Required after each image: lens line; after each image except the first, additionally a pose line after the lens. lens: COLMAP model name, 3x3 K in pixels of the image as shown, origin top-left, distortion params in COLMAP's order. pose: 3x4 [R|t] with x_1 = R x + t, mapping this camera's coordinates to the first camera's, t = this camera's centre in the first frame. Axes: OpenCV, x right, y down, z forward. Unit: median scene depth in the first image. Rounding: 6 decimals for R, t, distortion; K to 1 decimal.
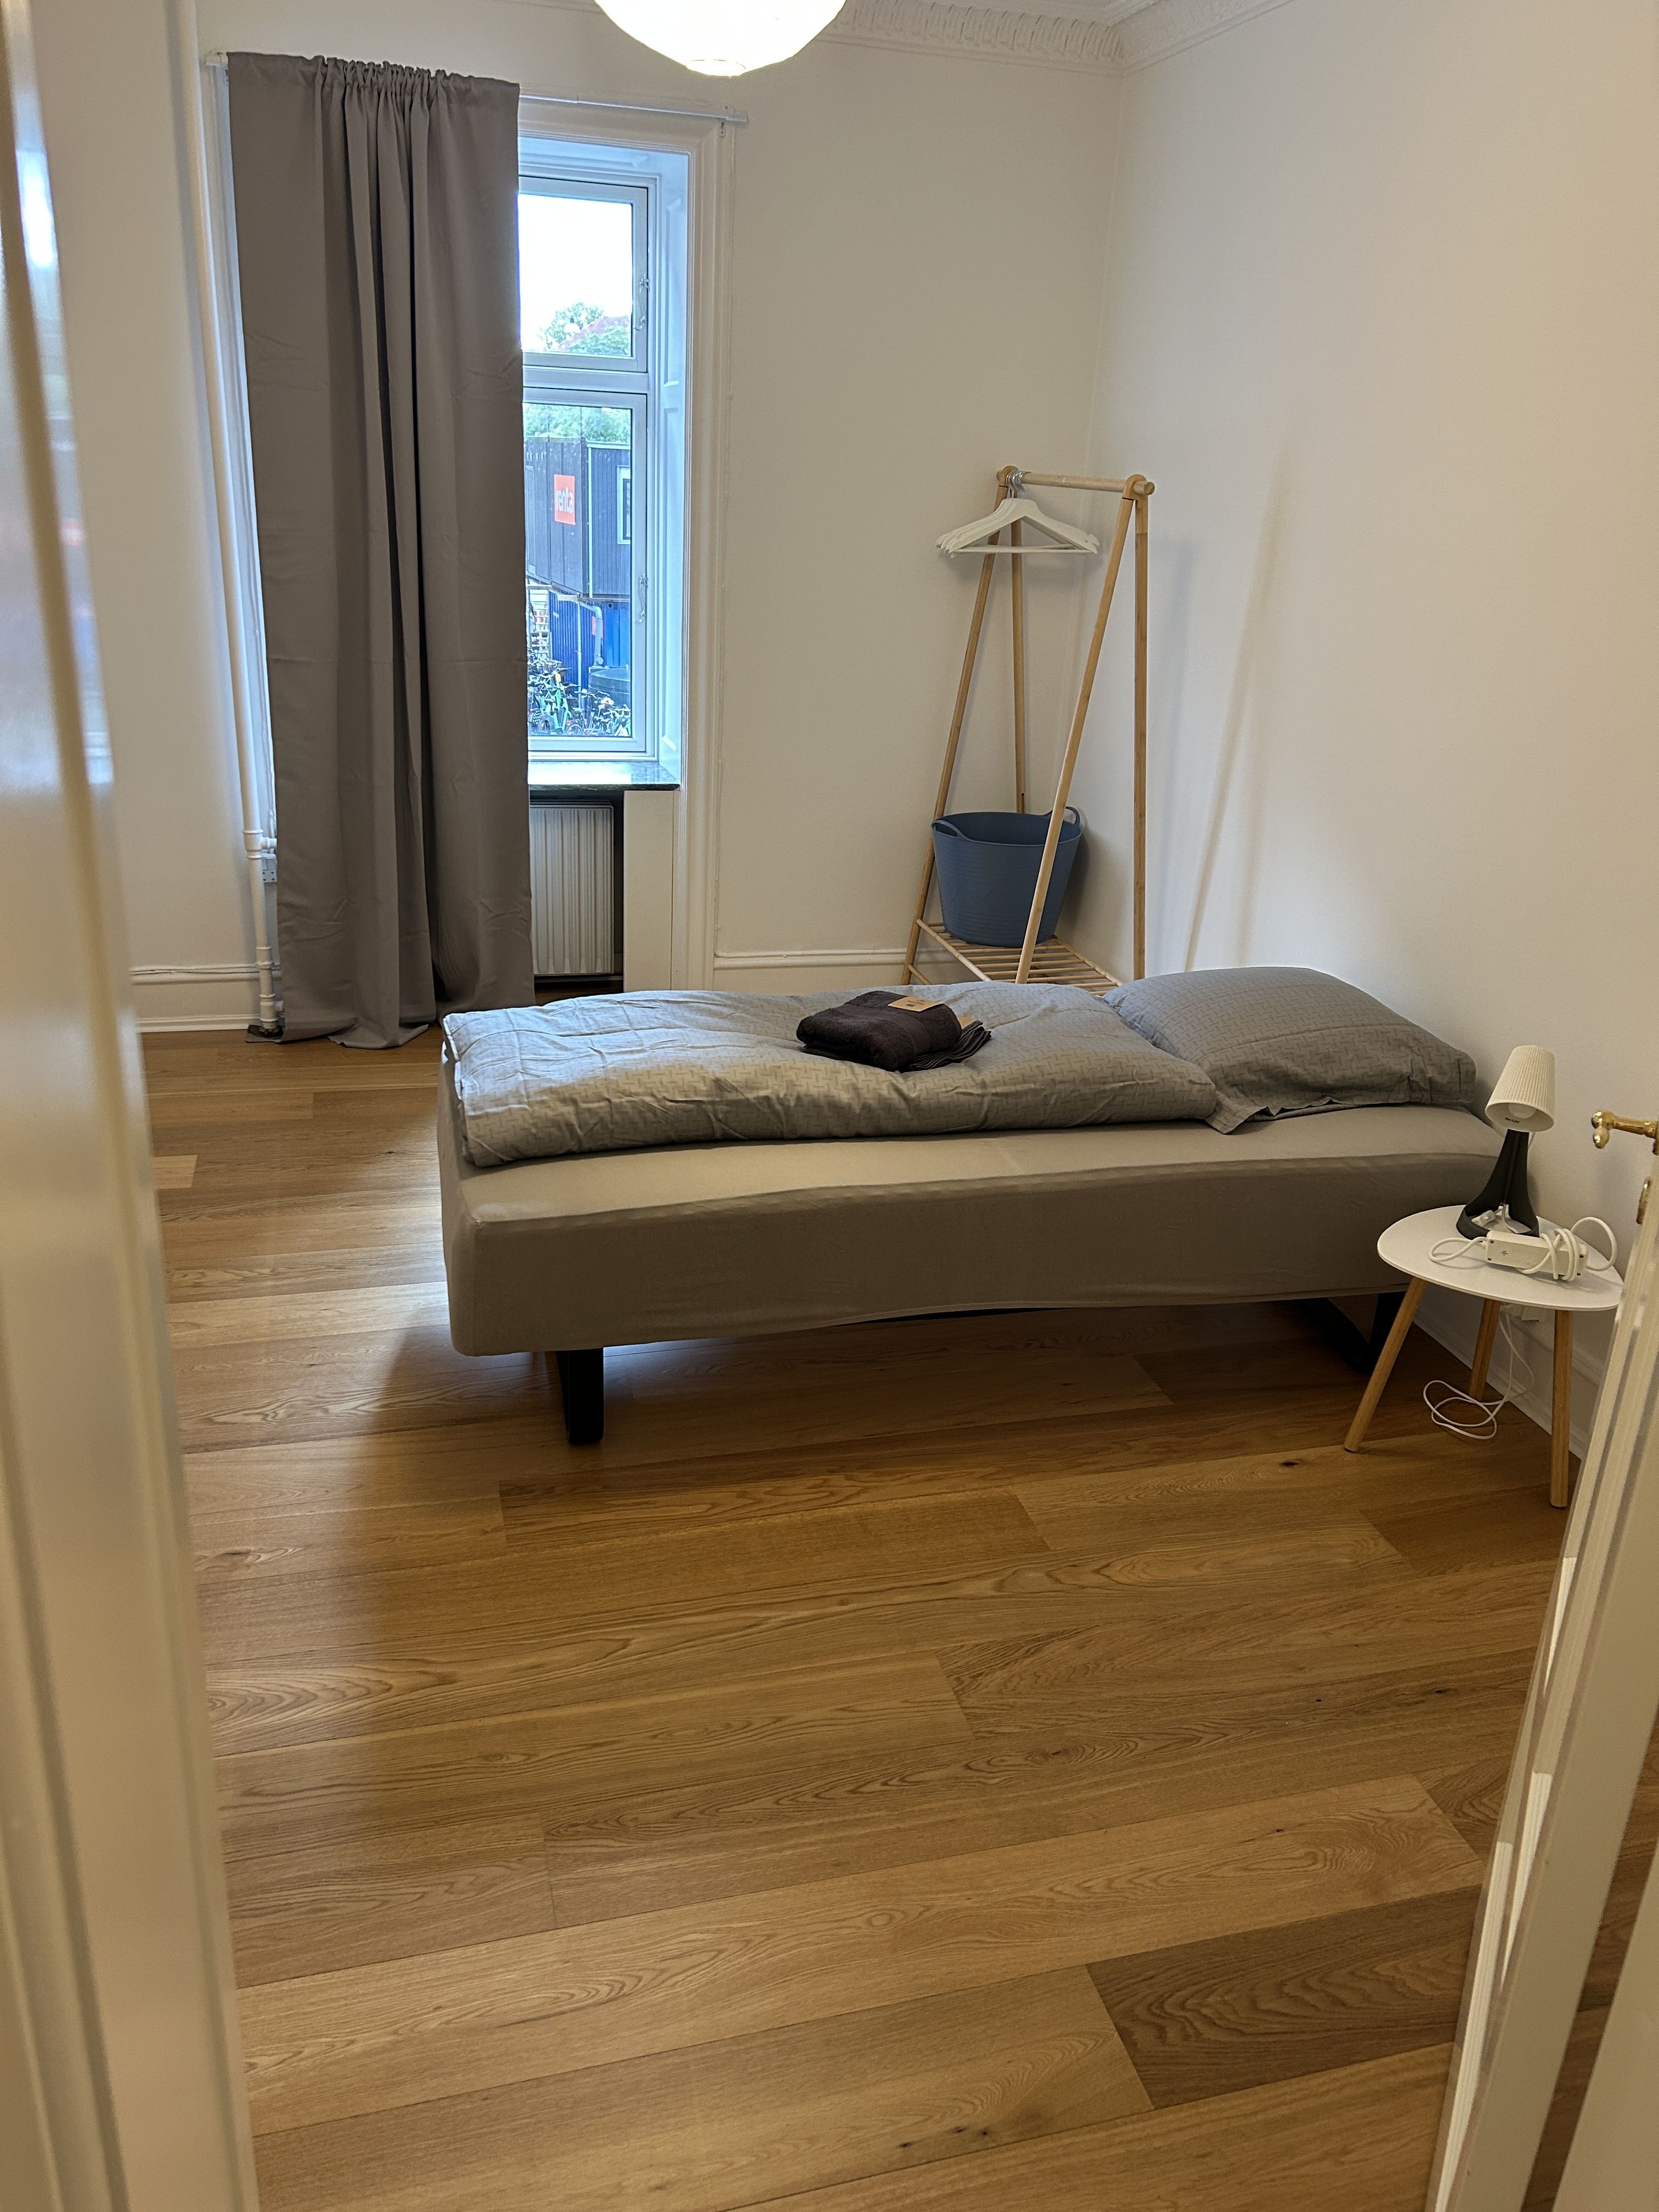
lens RADIAL K [[1647.9, 0, 818.8], [0, 1647.9, 1095.1], [0, 0, 1]] dist [0.051557, -0.053146]
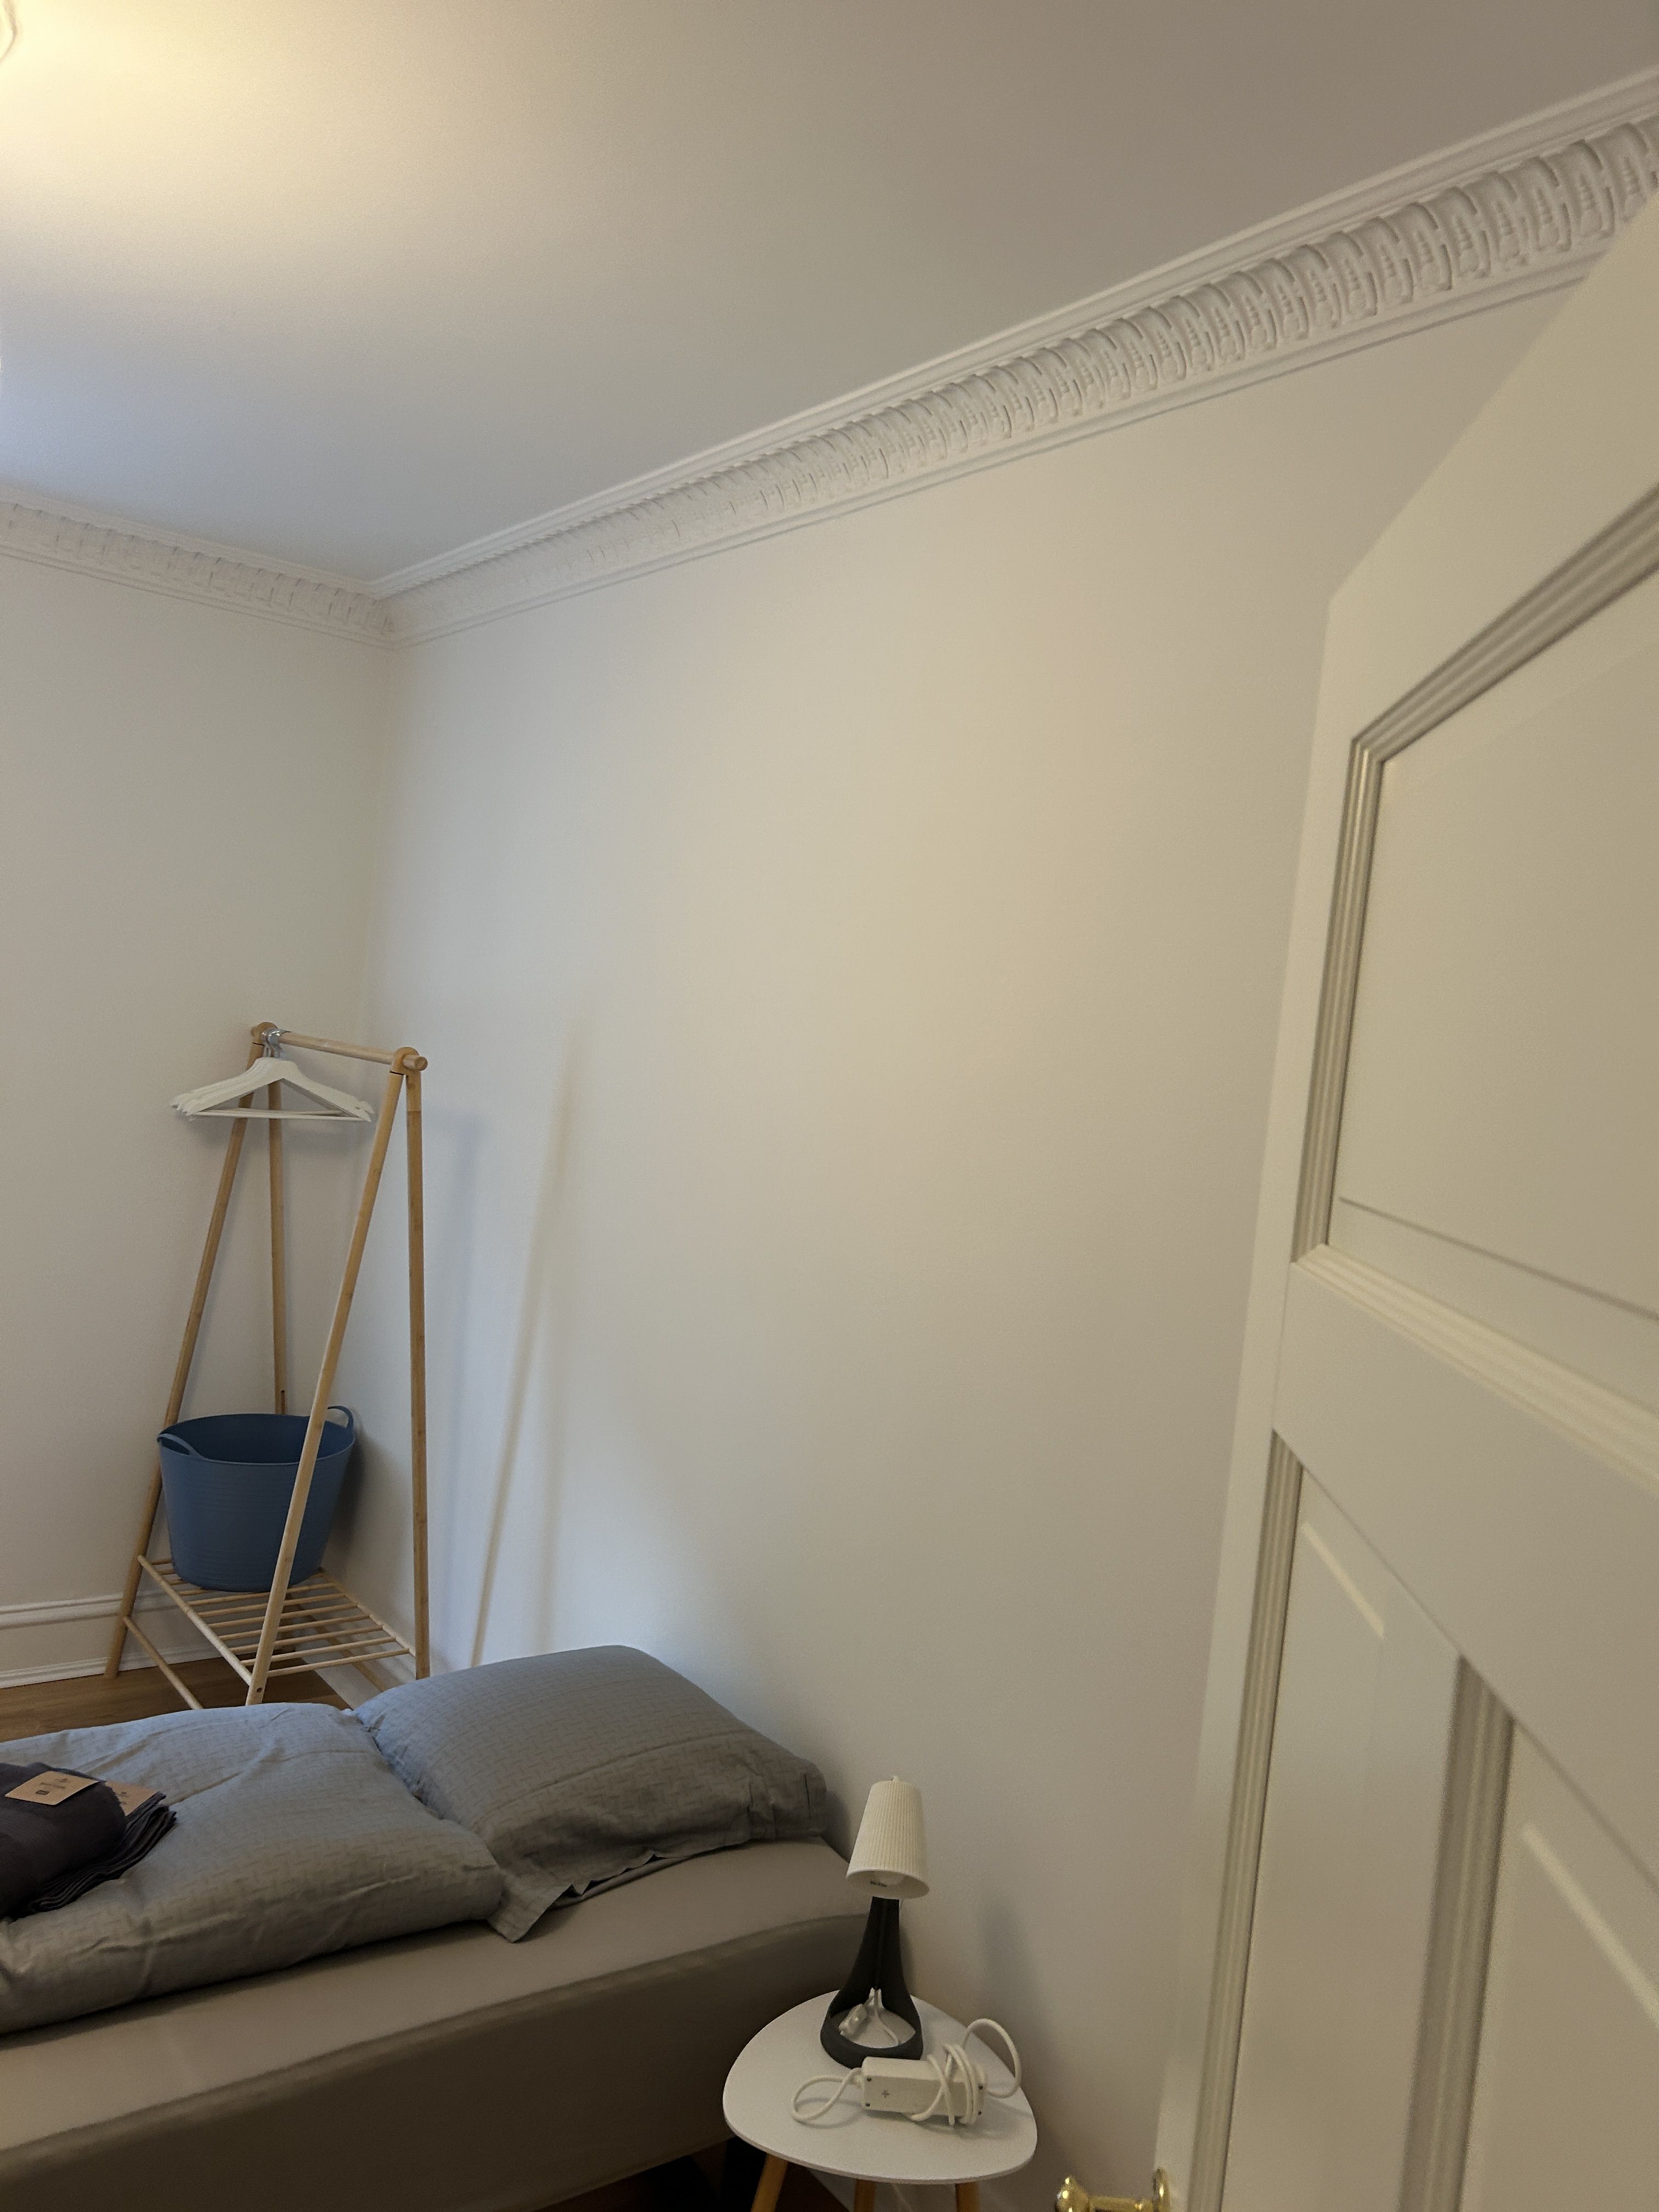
lens RADIAL K [[1647.9, 0, 818.8], [0, 1647.9, 1095.1], [0, 0, 1]] dist [0.051557, -0.053146]
pose [[0.921656, 0.043933, 0.385513, 0.070456], [0.074890, 0.954745, -0.287844, -0.103314], [-0.380712, 0.294164, 0.876656, 0.203459]]
